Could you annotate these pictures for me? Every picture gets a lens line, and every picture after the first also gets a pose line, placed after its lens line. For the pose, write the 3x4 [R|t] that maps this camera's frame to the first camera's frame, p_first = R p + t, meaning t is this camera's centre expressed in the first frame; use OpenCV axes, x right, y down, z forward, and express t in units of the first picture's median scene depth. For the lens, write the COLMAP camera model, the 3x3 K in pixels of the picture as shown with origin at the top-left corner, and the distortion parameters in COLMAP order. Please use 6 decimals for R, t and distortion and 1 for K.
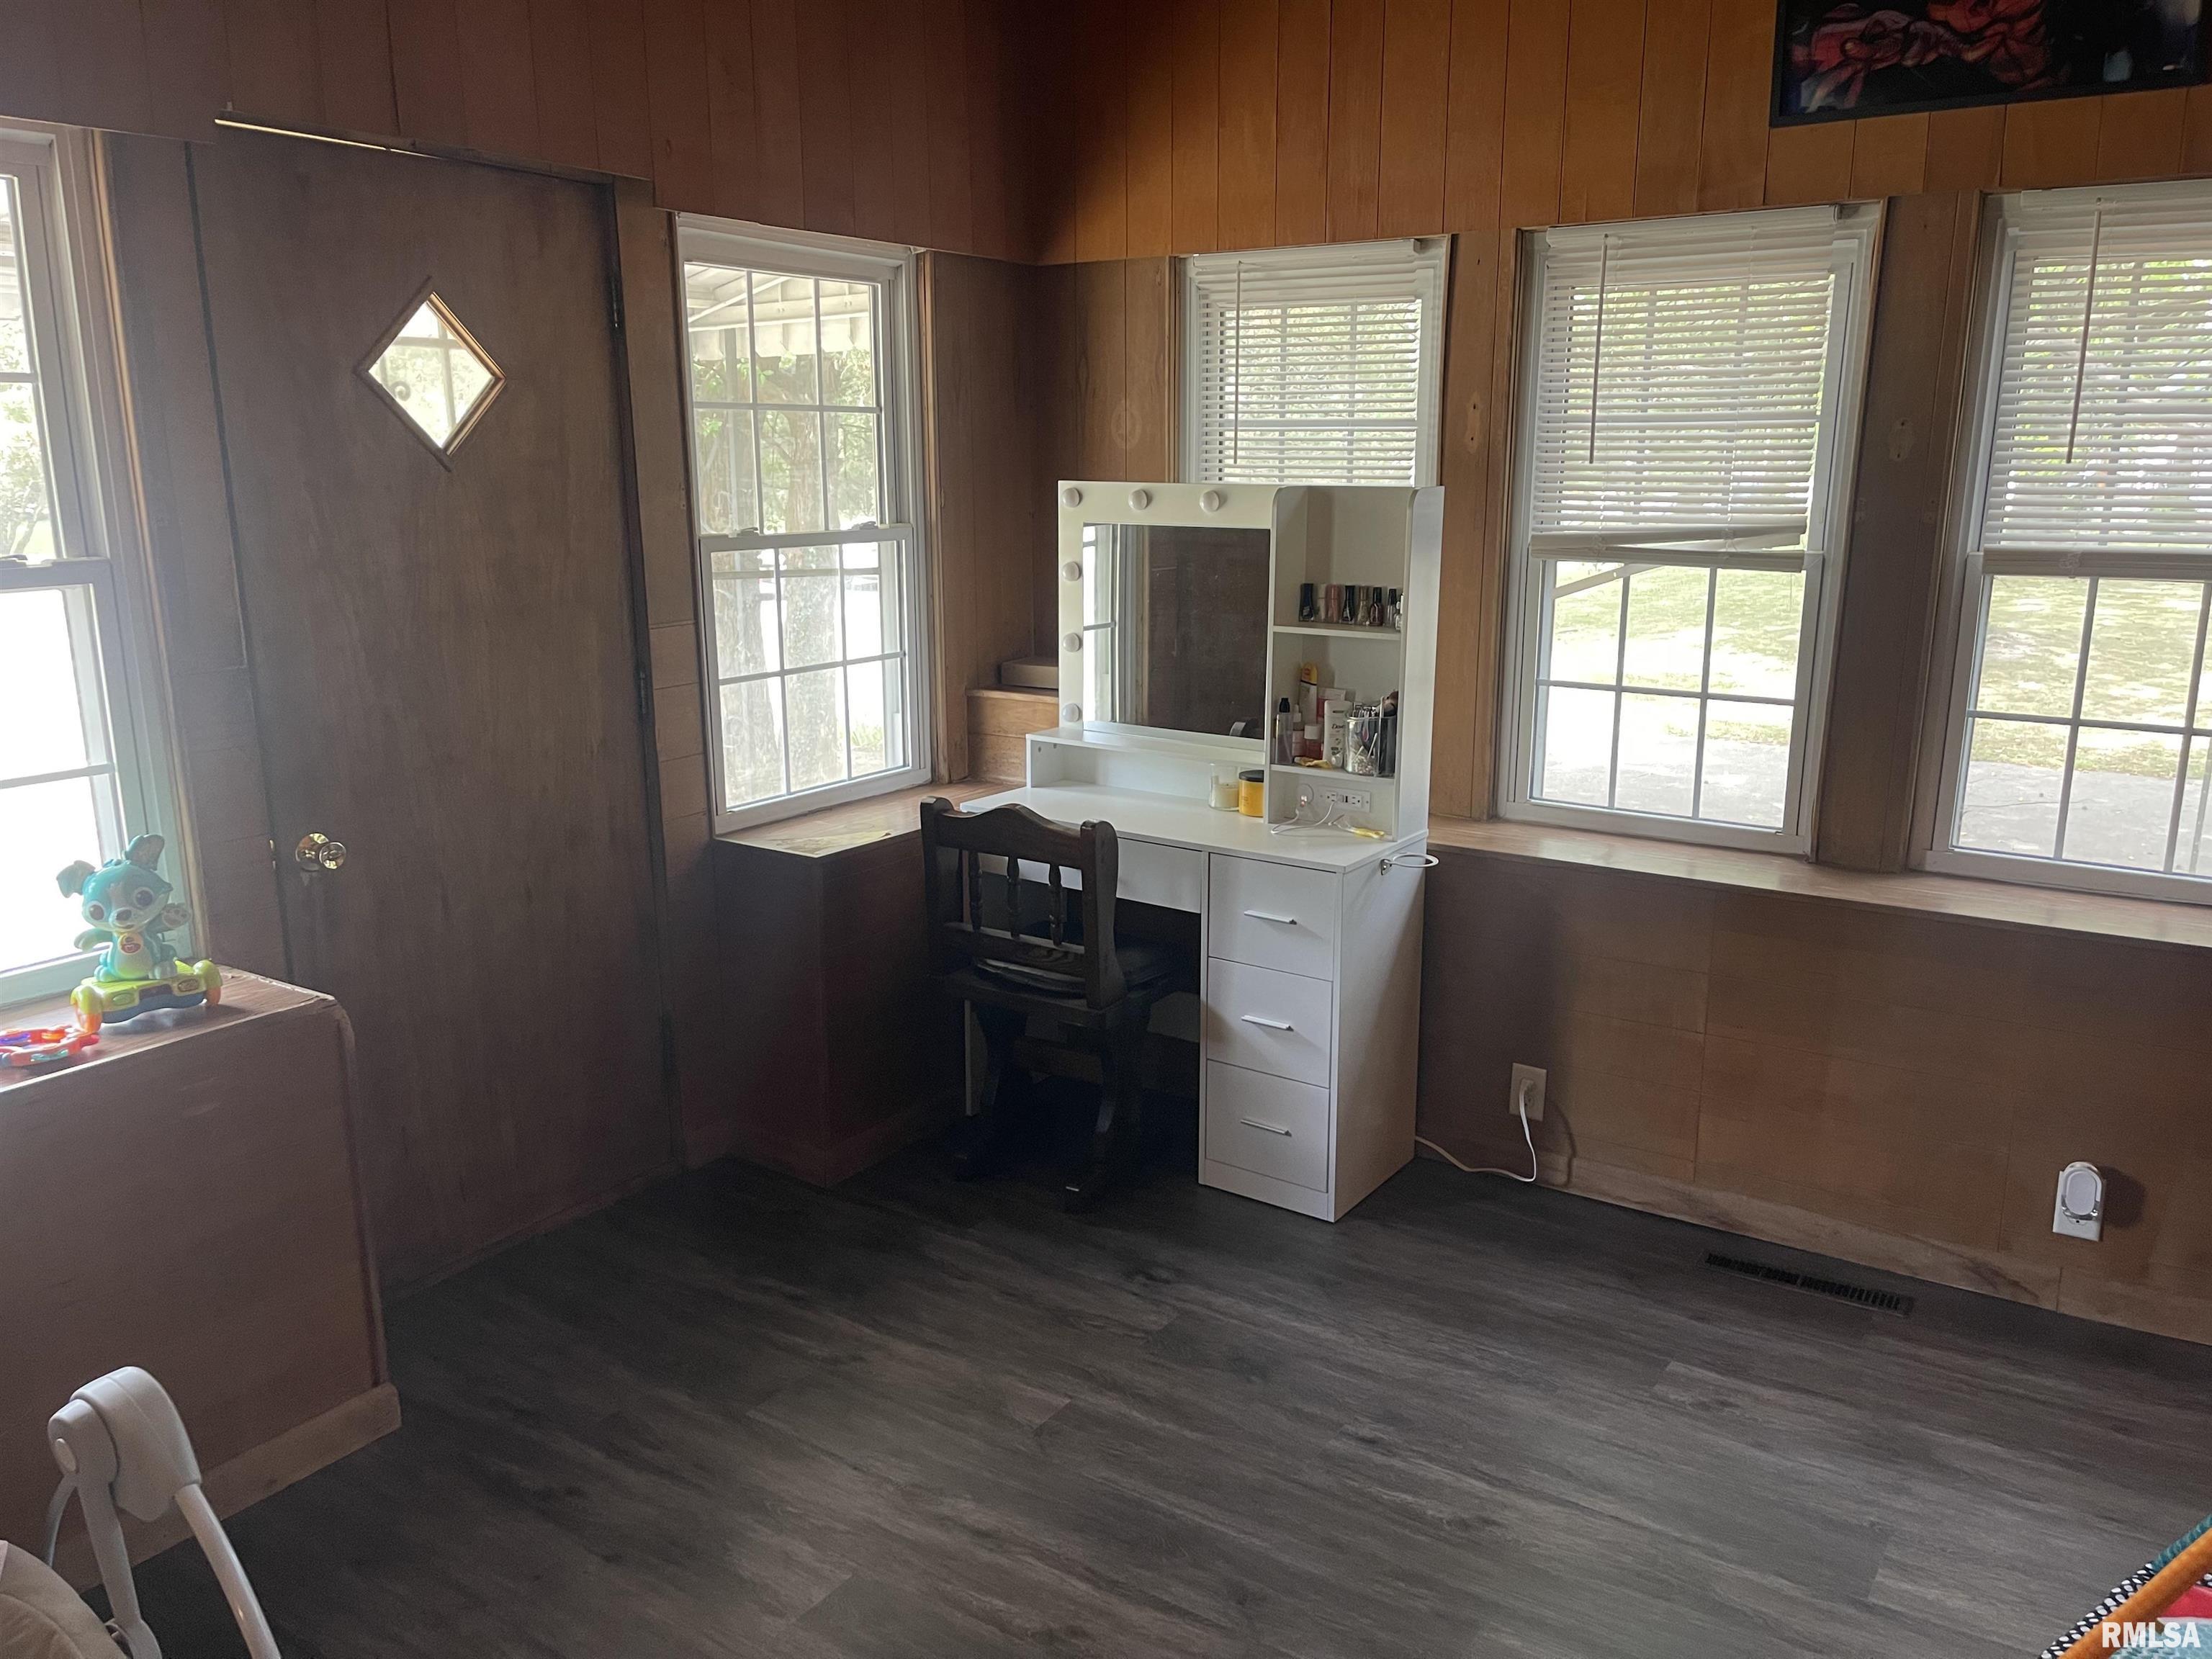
lens RADIAL K [[1677.6, 0, 1096.8], [0, 1677.6, 839.2], [0, 0, 1]] dist [0.027949, -0.002085]
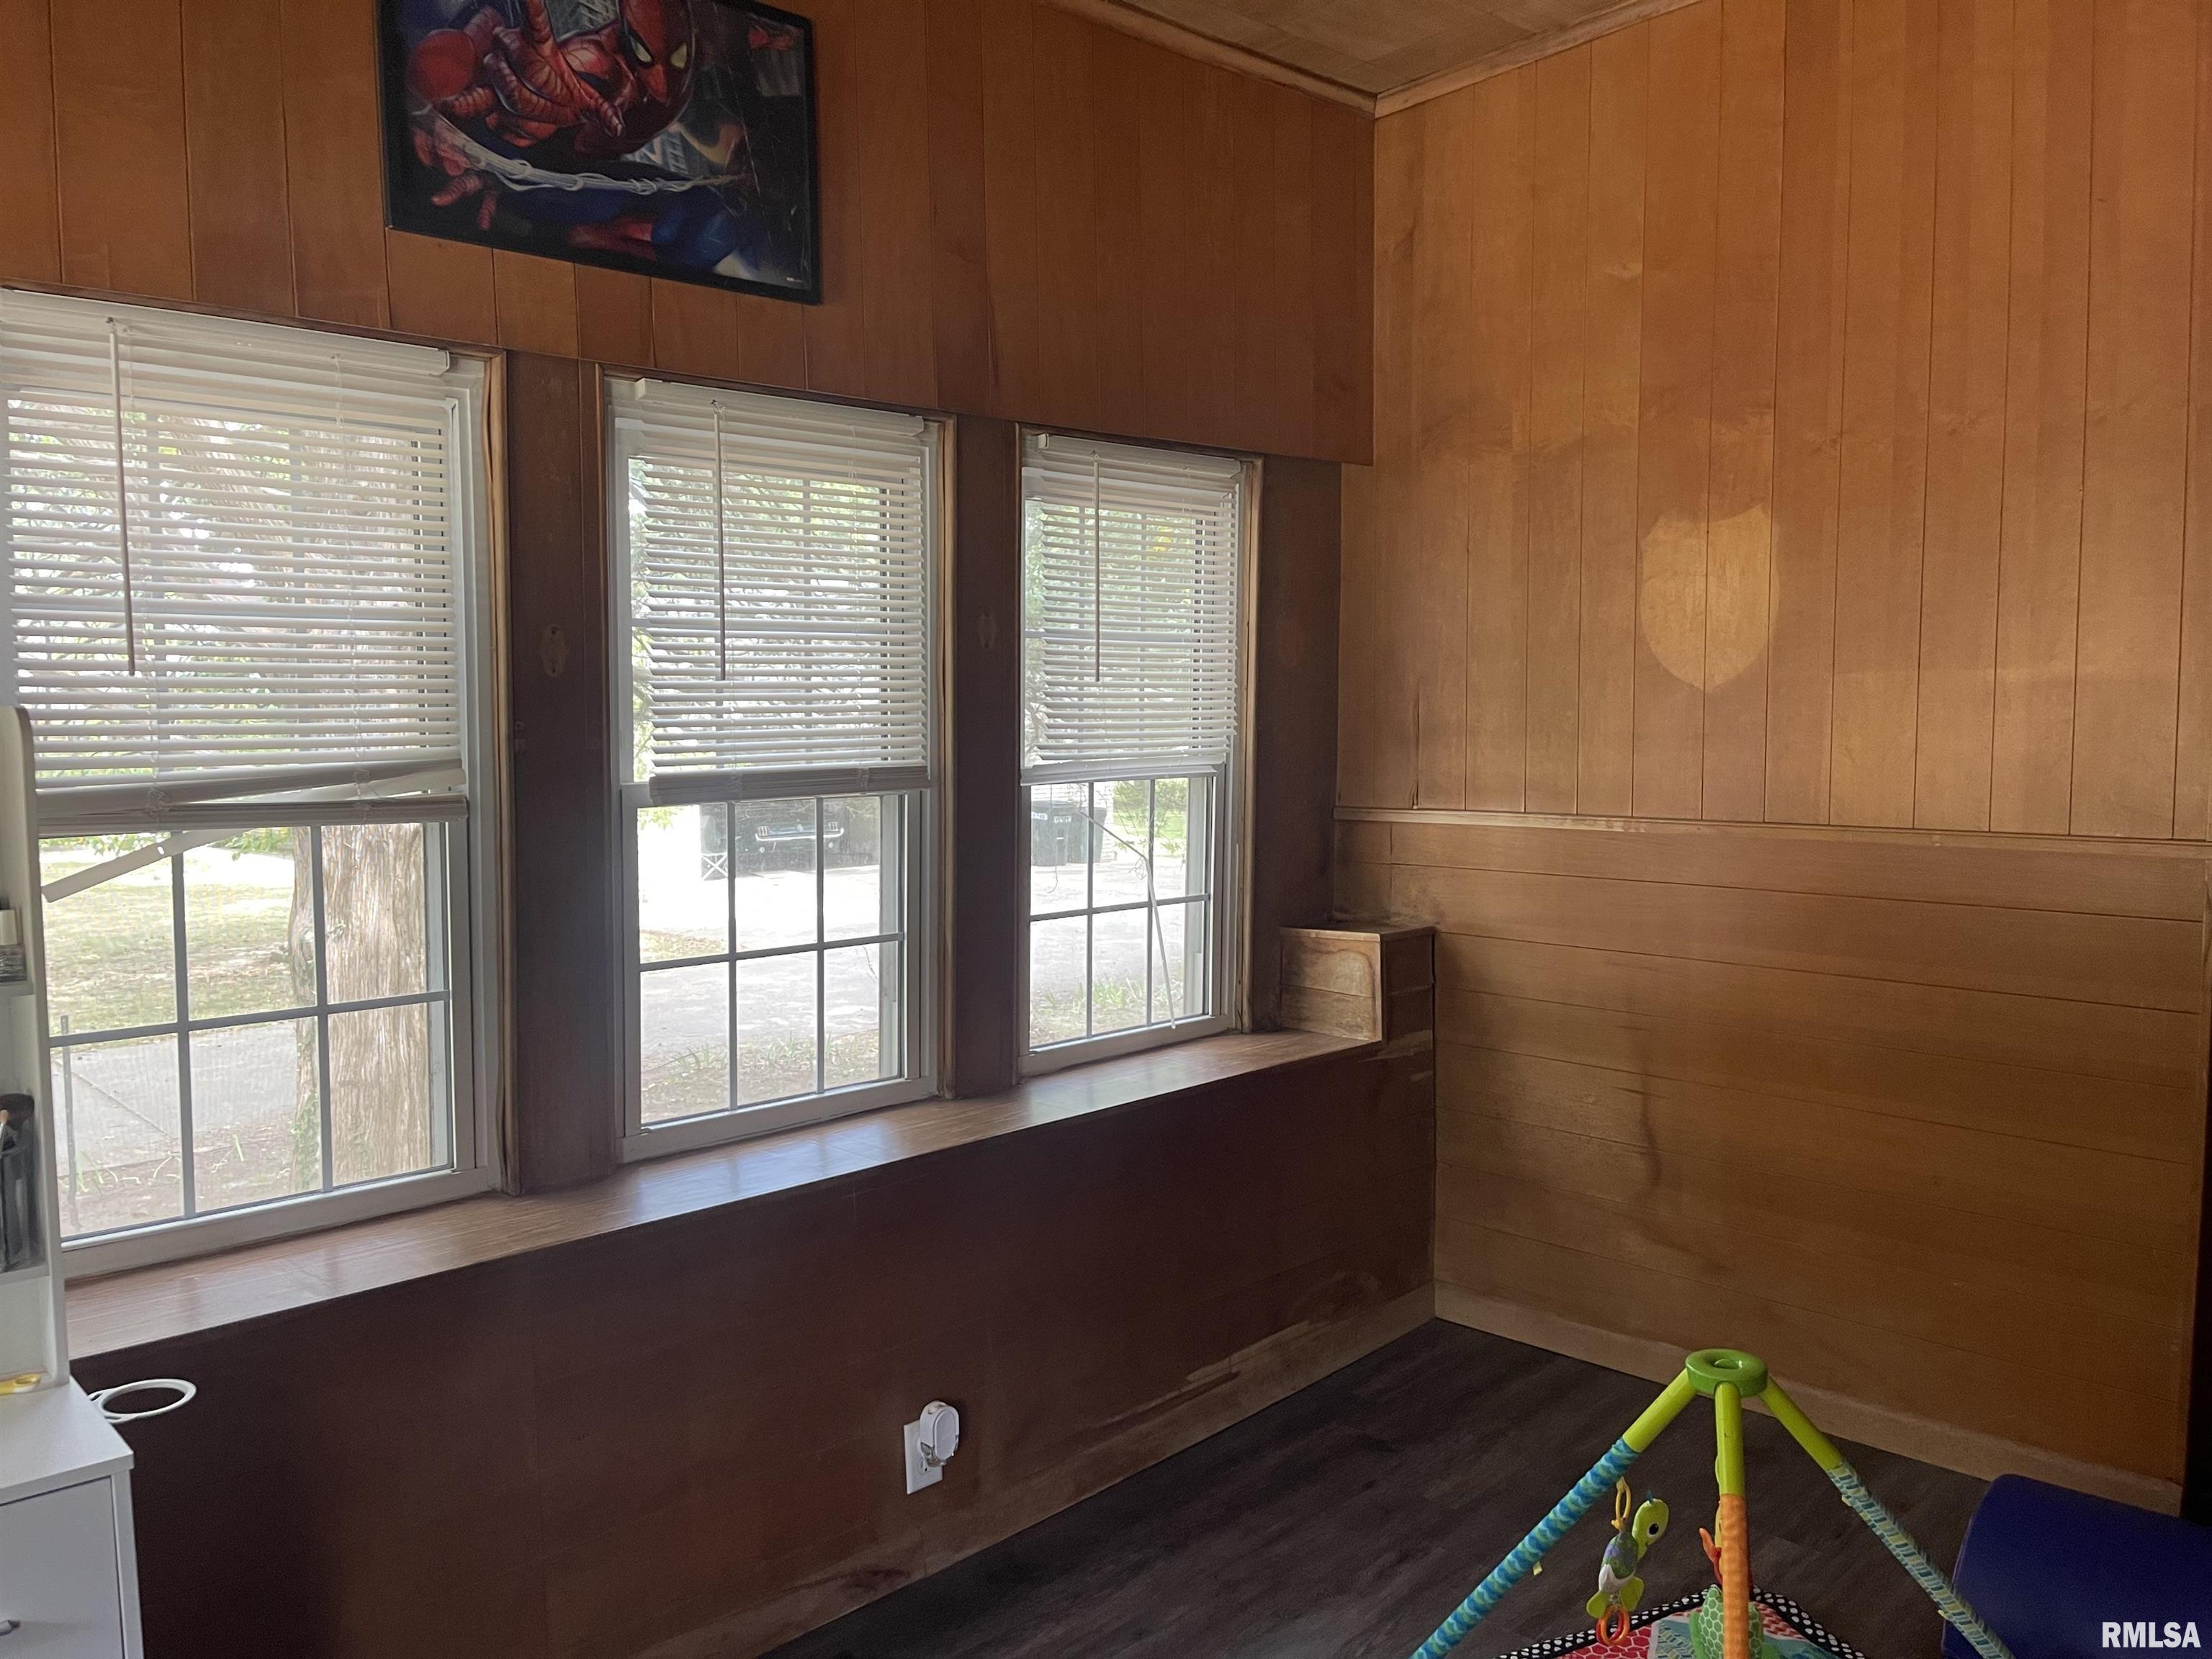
lens RADIAL K [[1677.6, 0, 1096.8], [0, 1677.6, 839.2], [0, 0, 1]] dist [0.027949, -0.002085]
pose [[0.199535, -0.057609, 0.978196, -0.278748], [0.248647, 0.968574, 0.006323, -0.089126], [-0.947819, 0.241963, 0.207589, 0.611362]]
